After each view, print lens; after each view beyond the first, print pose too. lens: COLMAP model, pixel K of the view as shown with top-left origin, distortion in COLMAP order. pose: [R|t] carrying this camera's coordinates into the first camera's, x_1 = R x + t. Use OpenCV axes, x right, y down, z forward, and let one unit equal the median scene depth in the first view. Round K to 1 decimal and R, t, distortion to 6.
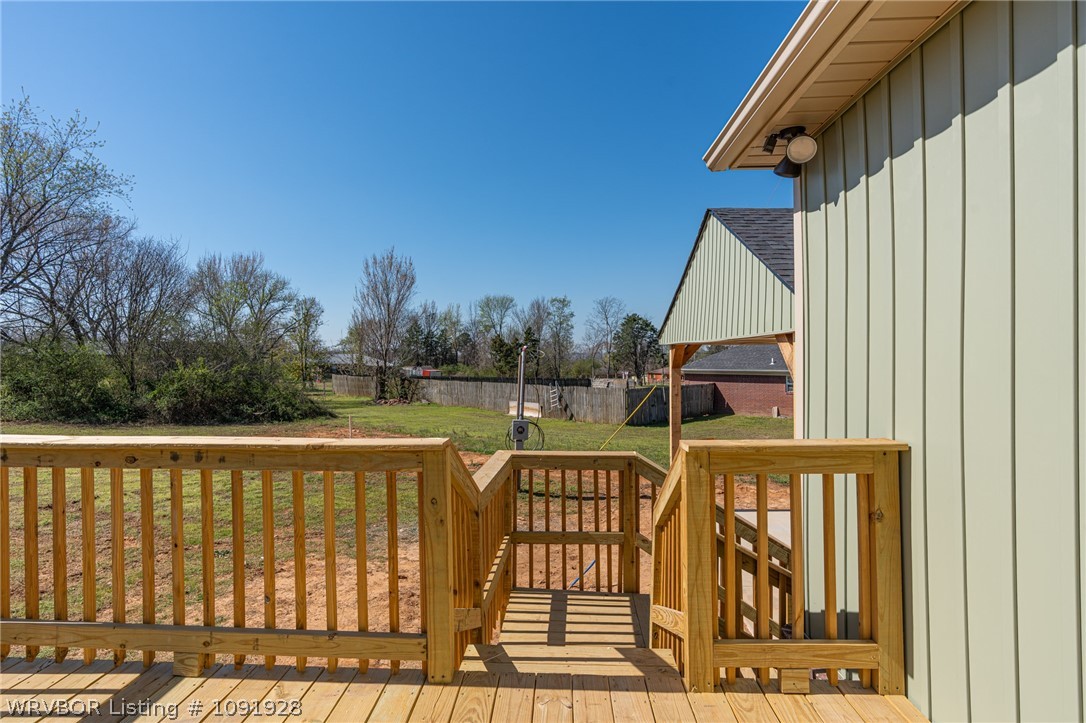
lens RADIAL K [[522.6, 0, 543.0], [0, 522.6, 361.5], [0, 0, 1]] dist [-0.000730, 0.000007]
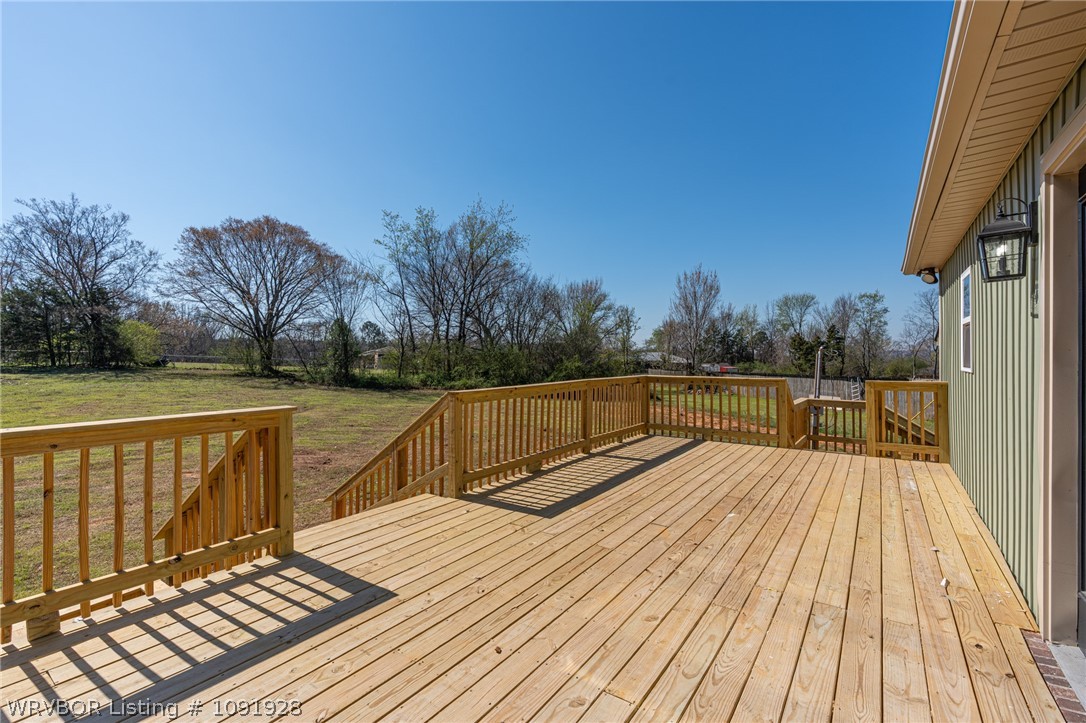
lens RADIAL K [[487.0, 0, 543.0], [0, 487.0, 361.5], [0, 0, 1]] dist [-0.002450, 0.000214]
pose [[0.843891, 0.008134, -0.536454, 0.005666], [-0.005530, 0.999964, 0.006462, 0.000718], [0.536487, -0.002487, 0.843905, -0.077722]]
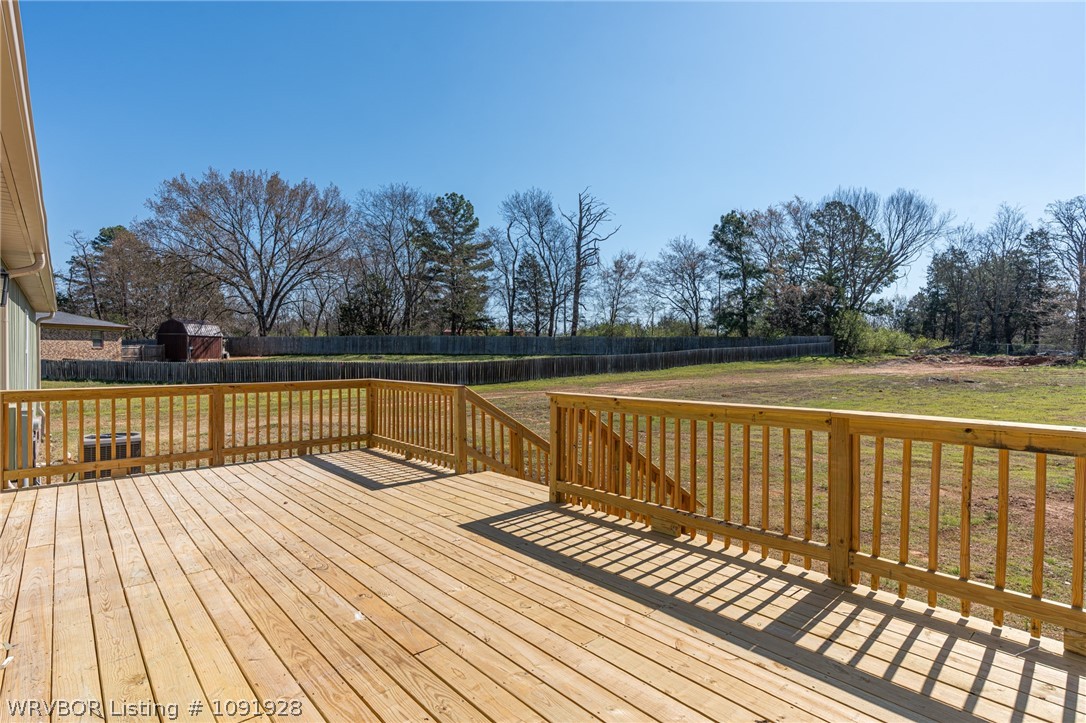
lens RADIAL K [[554.6, 0, 543.0], [0, 554.6, 361.5], [0, 0, 1]] dist [-0.037279, 0.022409]
pose [[-0.721172, 0.013594, -0.692622, 0.011324], [-0.000846, 0.999789, 0.020504, -0.000111], [0.692755, 0.015373, -0.721009, 0.019810]]
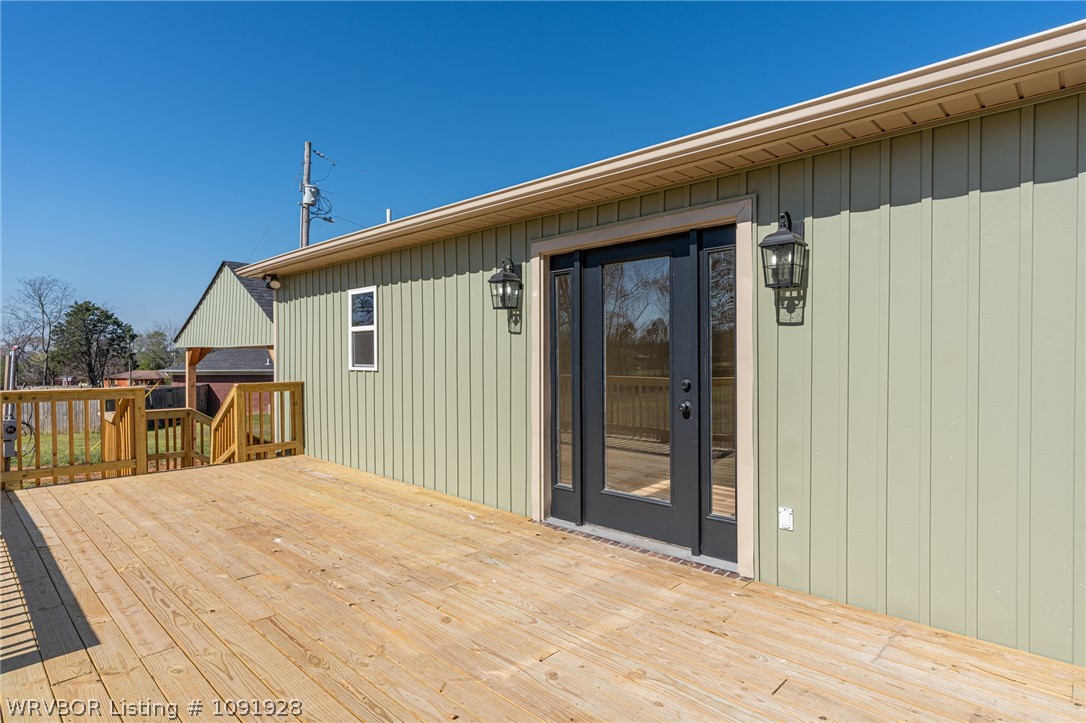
lens RADIAL K [[573.3, 0, 543.0], [0, 573.3, 361.5], [0, 0, 1]] dist [-0.009753, 0.000440]
pose [[0.650865, 0.000148, 0.759193, -0.032778], [0.002338, 0.999995, -0.002199, 0.001005], [-0.759190, 0.003206, 0.650862, -0.075935]]
